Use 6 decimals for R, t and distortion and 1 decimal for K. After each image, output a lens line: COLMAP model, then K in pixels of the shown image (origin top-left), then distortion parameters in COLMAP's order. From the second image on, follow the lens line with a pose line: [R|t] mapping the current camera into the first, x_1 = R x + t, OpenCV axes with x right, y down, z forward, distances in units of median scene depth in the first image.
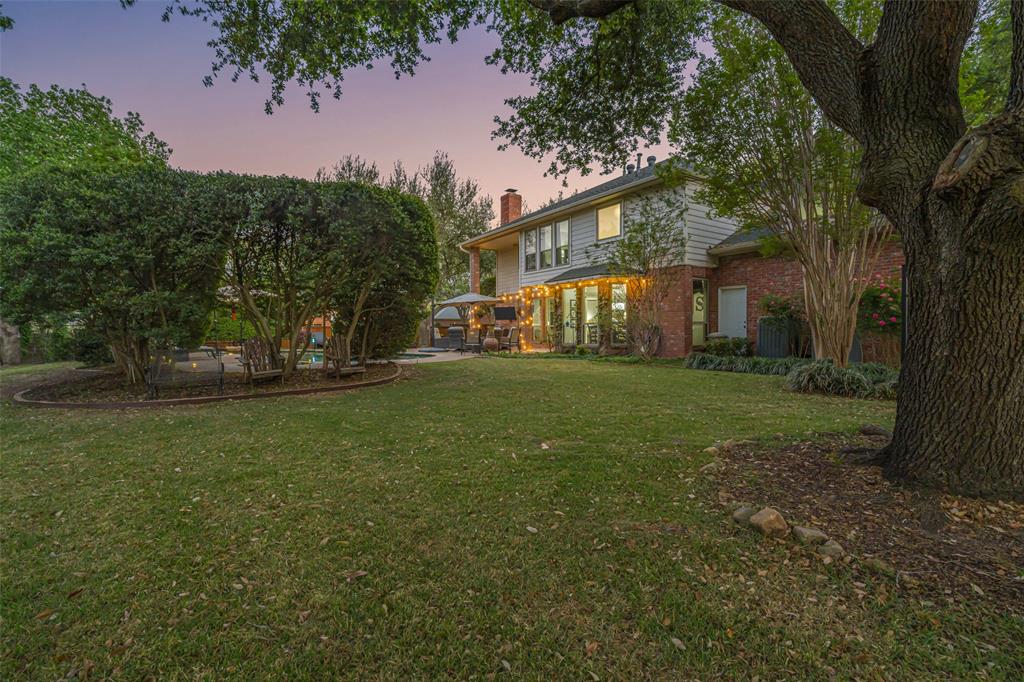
lens RADIAL K [[462.8, 0, 510.4], [0, 462.8, 339.2], [0, 0, 1]] dist [0.002968, 0.000674]
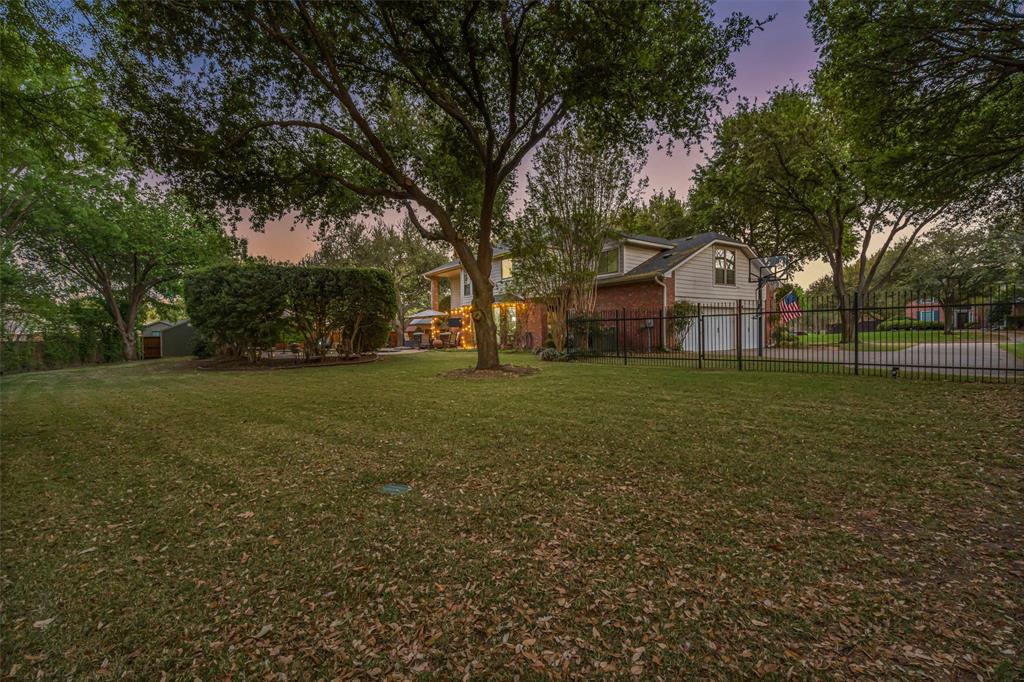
lens RADIAL K [[462.8, 0, 513.7], [0, 462.8, 340.3], [0, 0, 1]] dist [0.002968, 0.000674]
pose [[0.999485, -0.013754, 0.028985, 0.189743], [0.013803, 0.999904, -0.001507, 0.006077], [-0.028962, 0.001906, 0.999579, -0.662279]]
